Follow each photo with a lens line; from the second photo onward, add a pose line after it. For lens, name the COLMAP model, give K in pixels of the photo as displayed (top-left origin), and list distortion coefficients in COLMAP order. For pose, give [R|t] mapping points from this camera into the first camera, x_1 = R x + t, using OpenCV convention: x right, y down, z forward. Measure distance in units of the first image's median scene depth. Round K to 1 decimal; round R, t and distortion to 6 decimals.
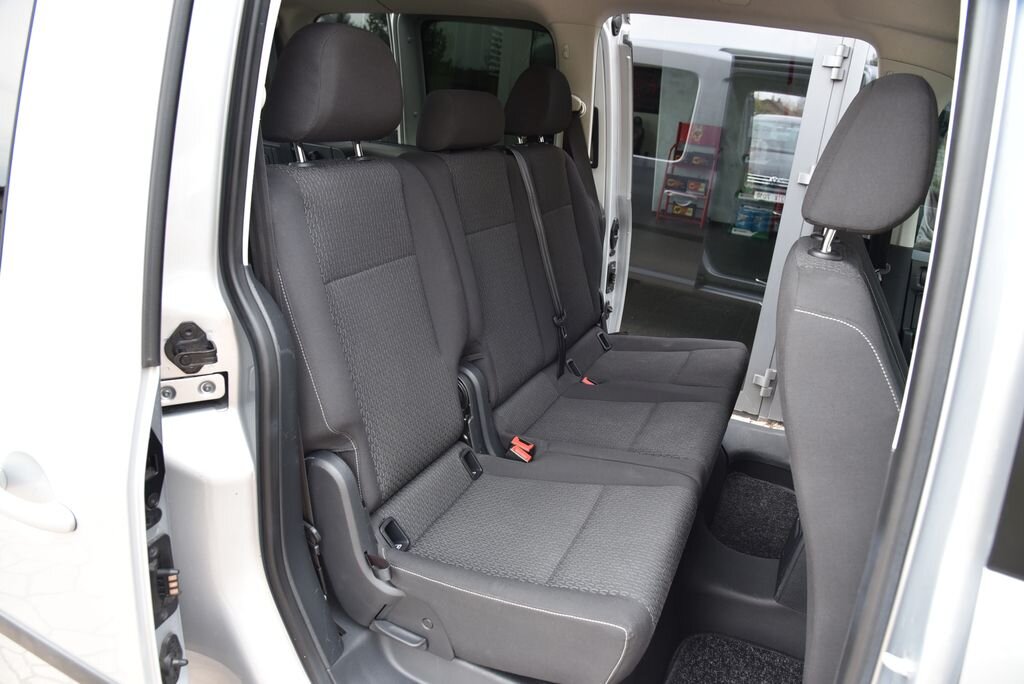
lens RADIAL K [[700.4, 0, 512.0], [0, 700.4, 342.0], [0, 0, 1]] dist [-0.073354, 0.006322]
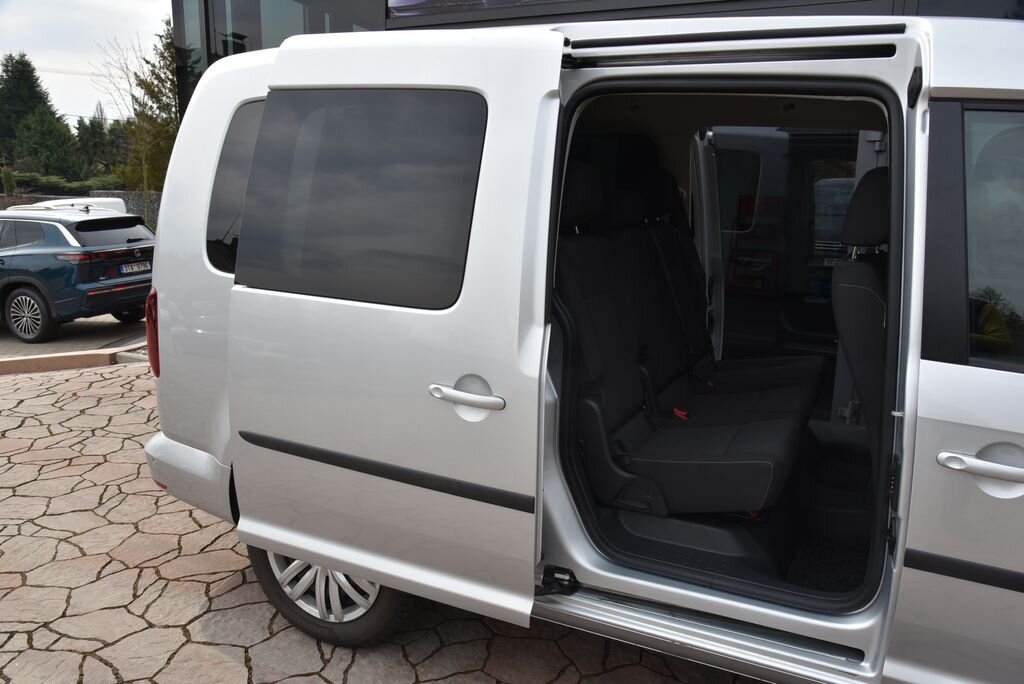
lens RADIAL K [[795.5, 0, 512.0], [0, 795.5, 342.0], [0, 0, 1]] dist [-0.040537, -0.002540]
pose [[0.996131, -0.069956, -0.053182, -0.150395], [0.061696, 0.987706, -0.143635, 0.134266], [0.062576, 0.139799, 0.988201, -0.456724]]
